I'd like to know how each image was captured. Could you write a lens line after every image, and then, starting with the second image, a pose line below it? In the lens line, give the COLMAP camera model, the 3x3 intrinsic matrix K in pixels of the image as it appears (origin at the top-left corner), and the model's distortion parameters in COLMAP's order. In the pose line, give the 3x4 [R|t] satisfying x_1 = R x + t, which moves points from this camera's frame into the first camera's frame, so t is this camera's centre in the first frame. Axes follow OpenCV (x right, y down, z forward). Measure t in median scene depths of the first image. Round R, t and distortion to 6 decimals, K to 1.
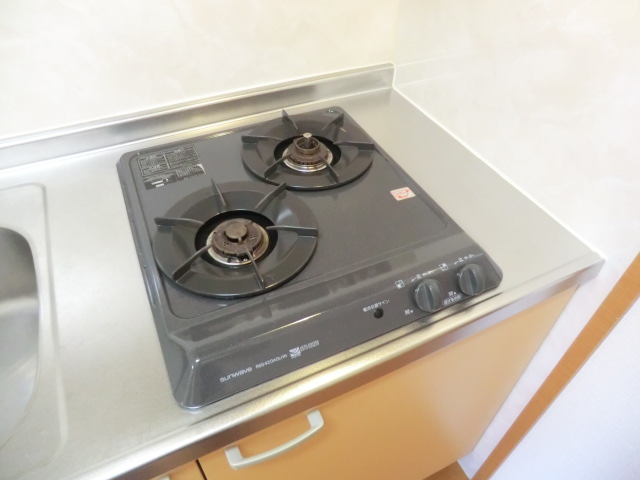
lens RADIAL K [[468.3, 0, 319.7], [0, 468.3, 239.8], [0, 0, 1]] dist [-0.012691, 0.026092]
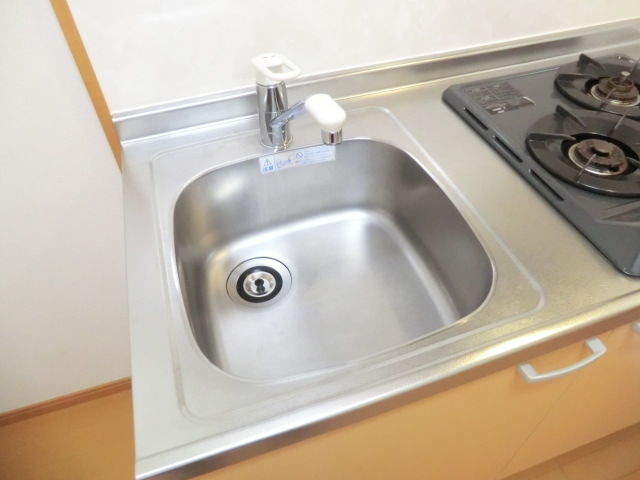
lens RADIAL K [[519.4, 0, 319.5], [0, 519.4, 240.2], [0, 0, 1]] dist [-0.018102, 0.021724]
pose [[0.995058, 0.050044, -0.085757, -0.582183], [-0.050924, 0.998670, -0.008101, 0.198162], [0.085238, 0.012428, 0.996283, -0.236226]]
